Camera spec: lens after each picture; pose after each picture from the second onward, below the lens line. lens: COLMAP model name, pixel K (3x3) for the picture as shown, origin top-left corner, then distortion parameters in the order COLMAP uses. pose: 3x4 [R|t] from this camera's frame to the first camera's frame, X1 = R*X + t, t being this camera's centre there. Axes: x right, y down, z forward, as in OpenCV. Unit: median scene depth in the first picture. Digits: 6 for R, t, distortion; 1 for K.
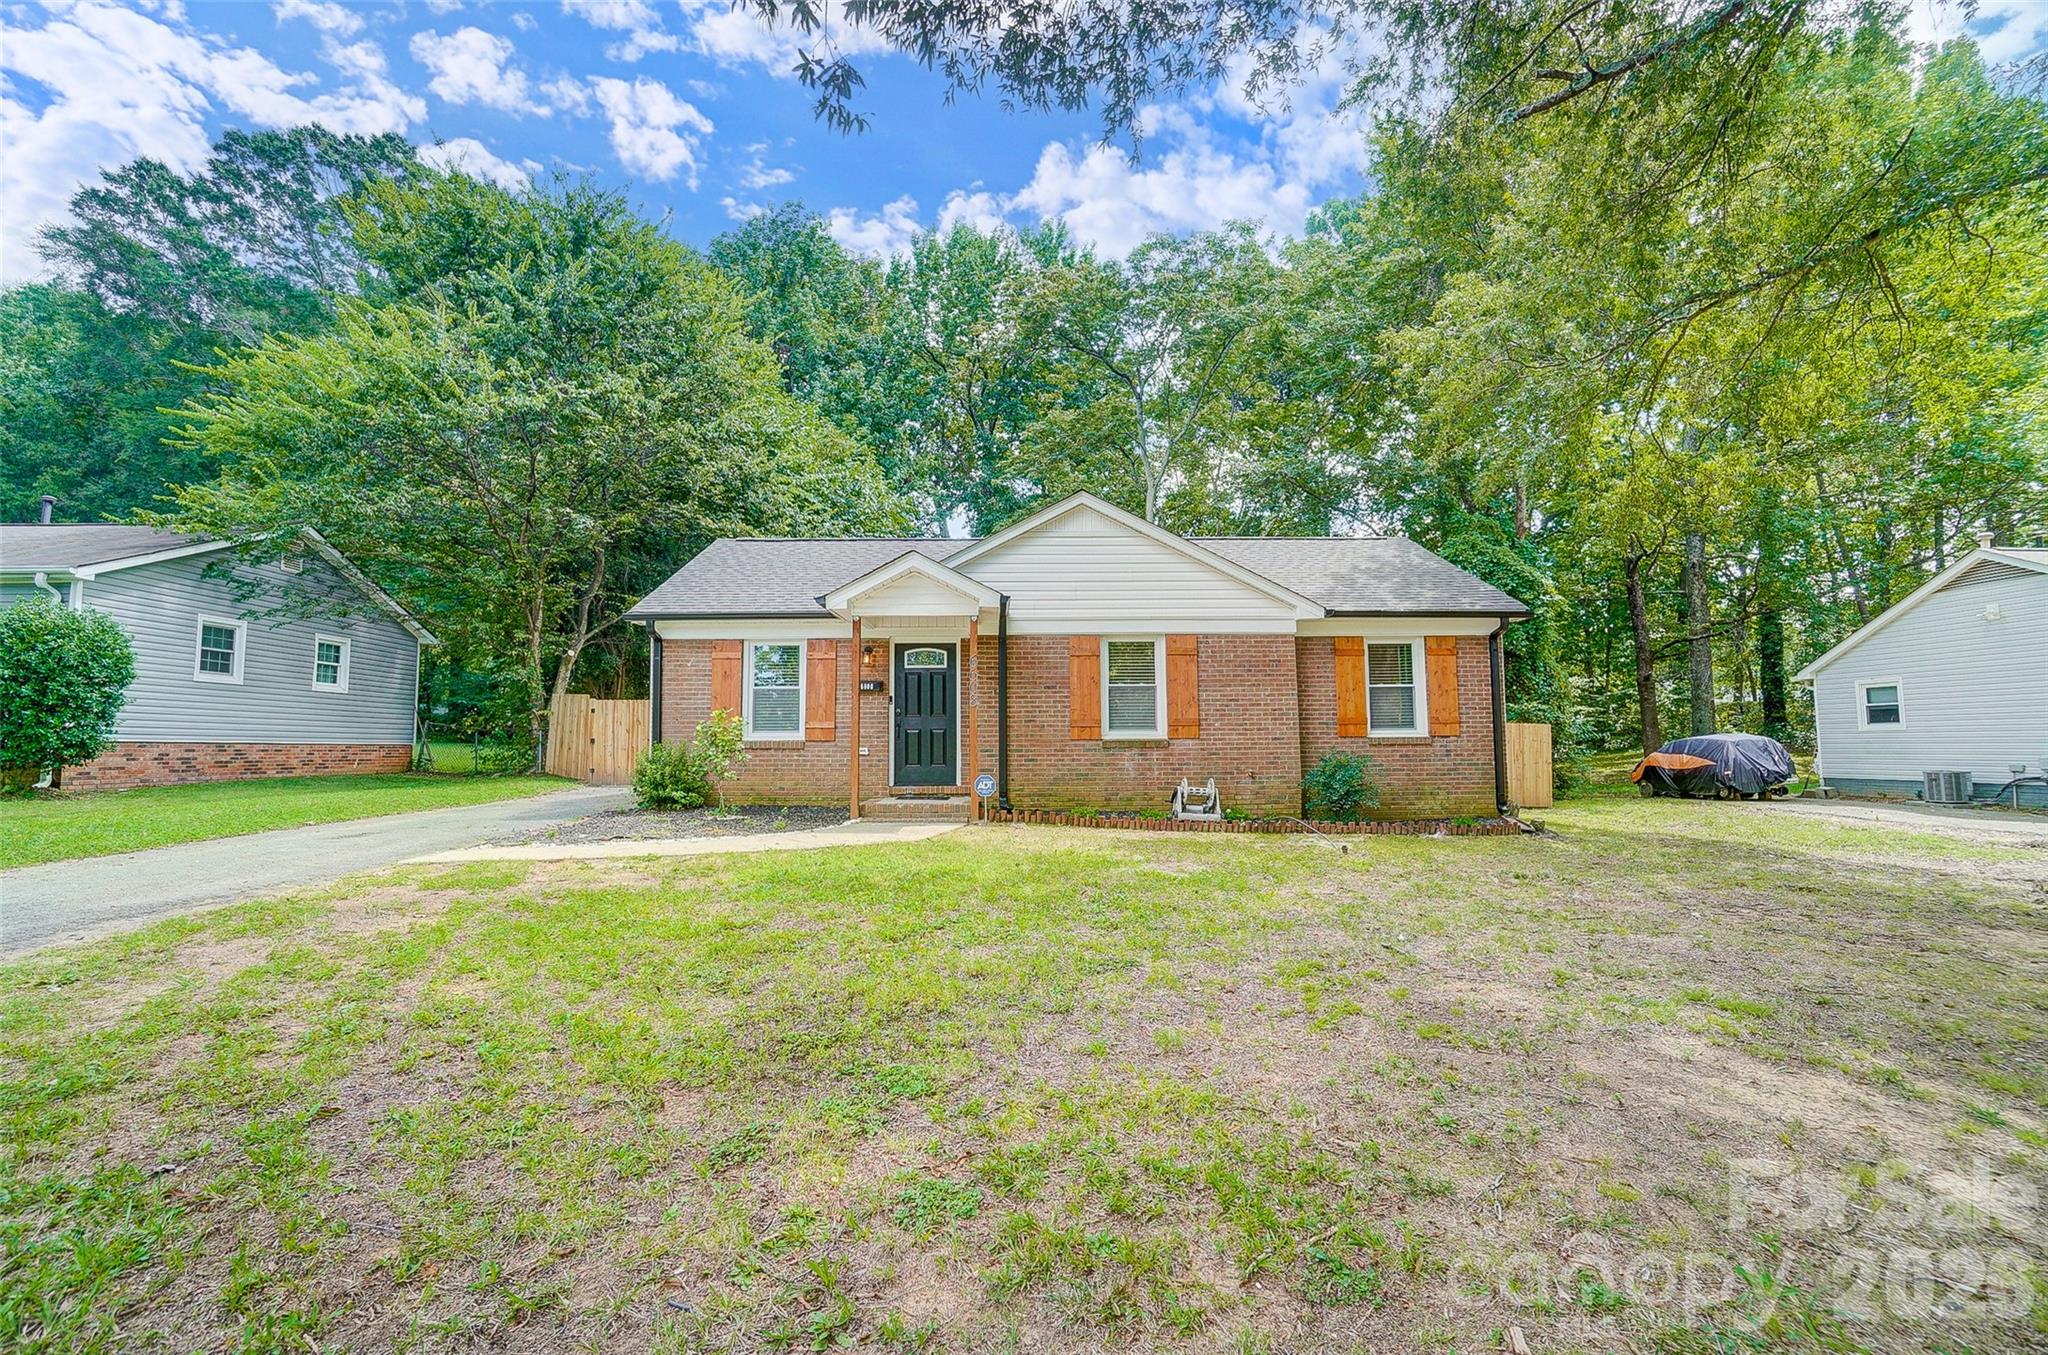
lens RADIAL K [[879.5, 0, 1028.2], [0, 879.5, 640.6], [0, 0, 1]] dist [-0.026032, 0.000190]
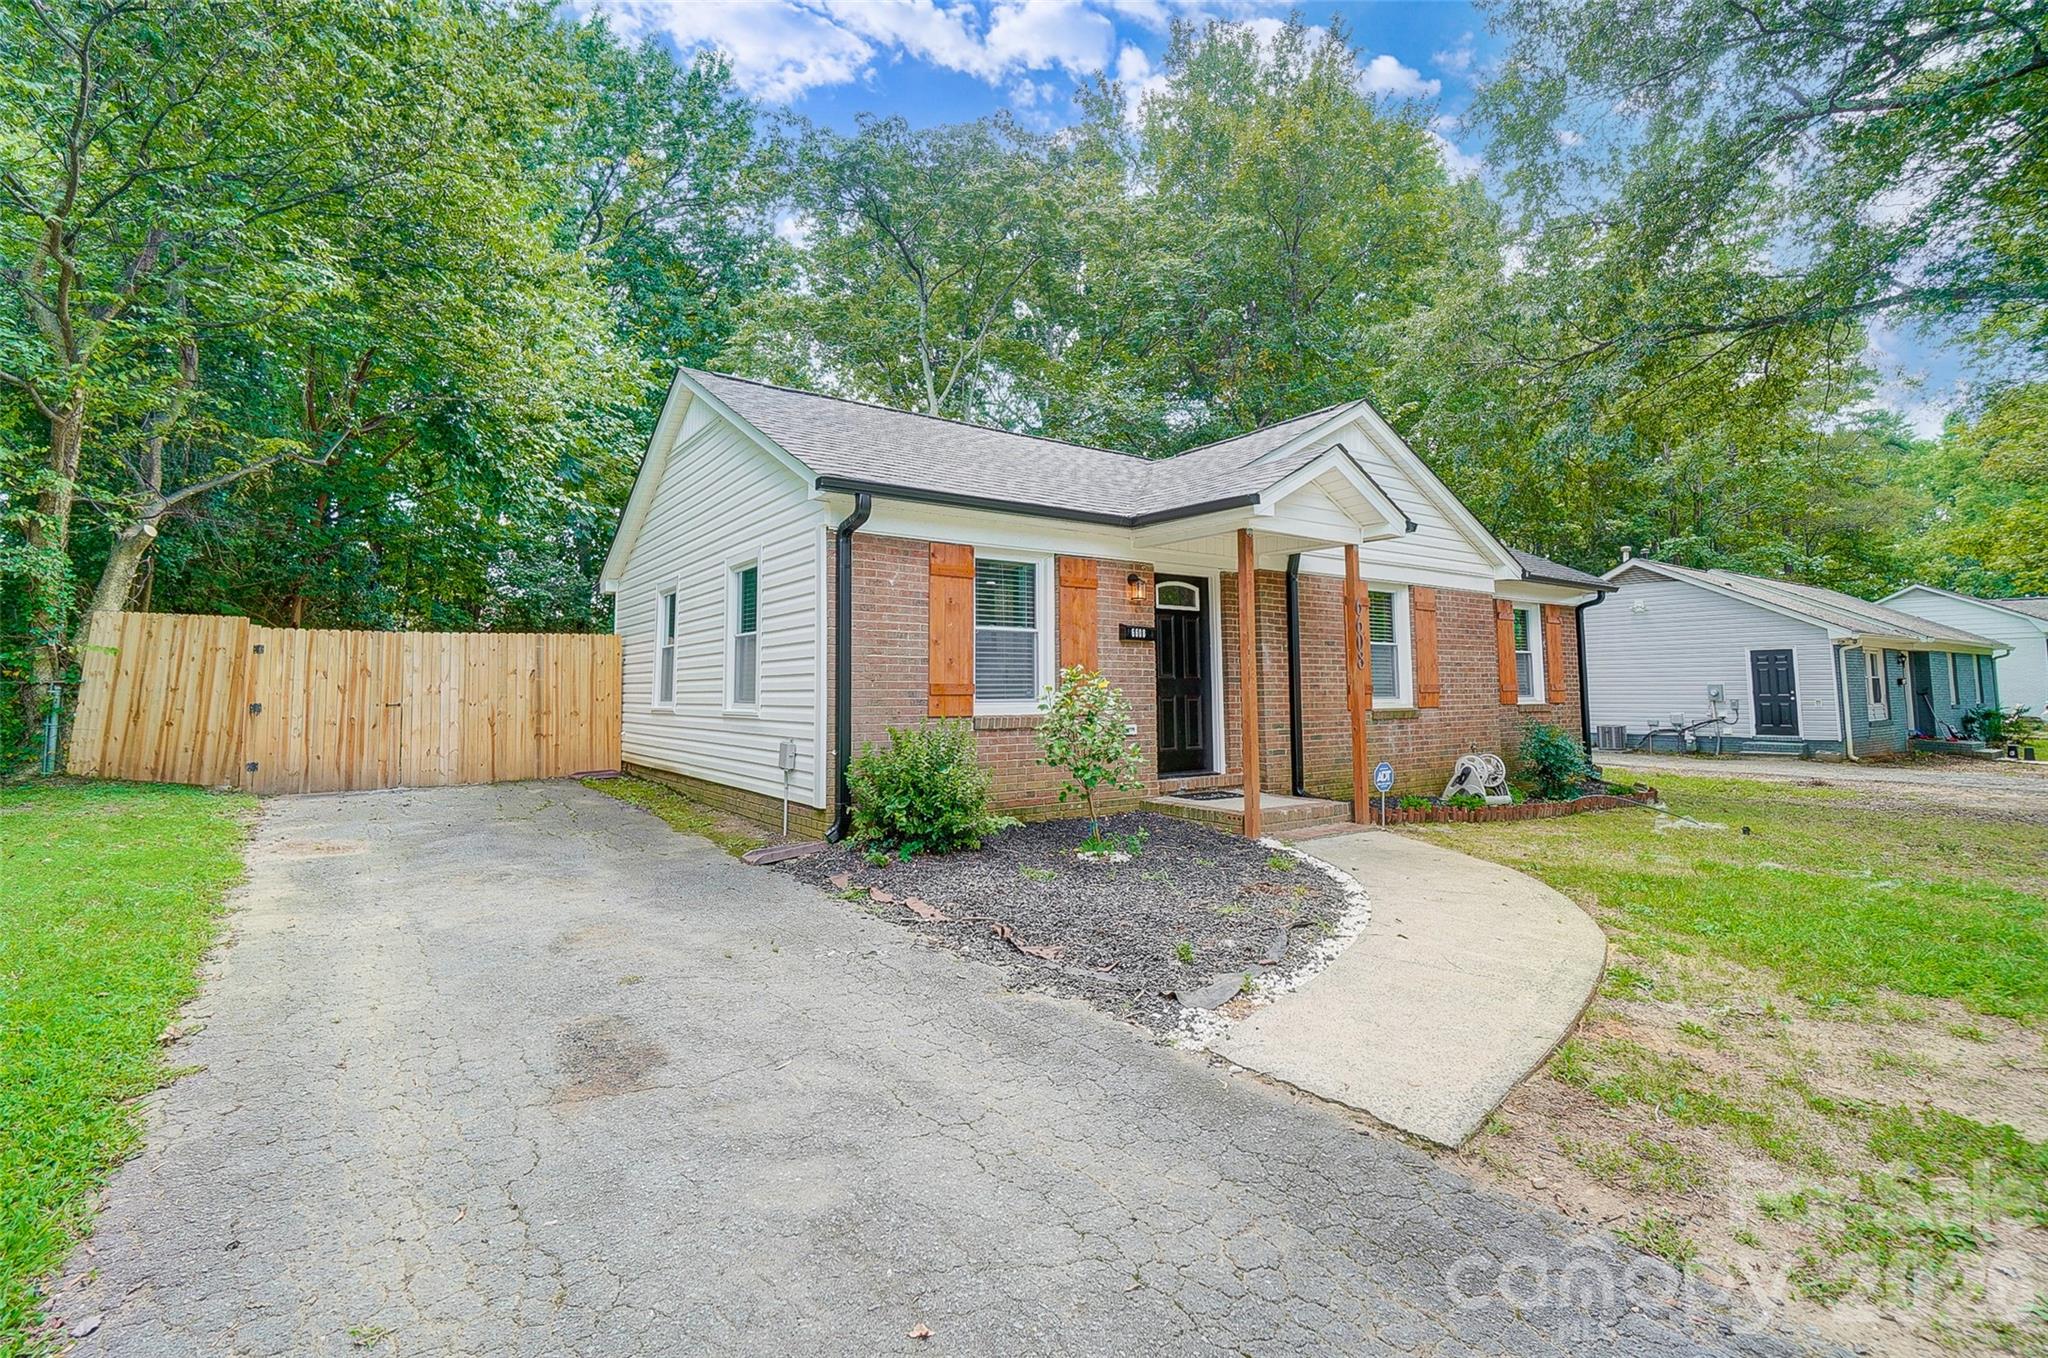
lens RADIAL K [[907.8, 0, 1016.5], [0, 907.8, 619.3], [0, 0, 1]] dist [0.001332, -0.000294]
pose [[0.830326, 0.046013, 0.555375, -0.634824], [-0.067656, 0.997537, 0.018504, 0.034531], [-0.553156, -0.052938, 0.831394, 0.470036]]
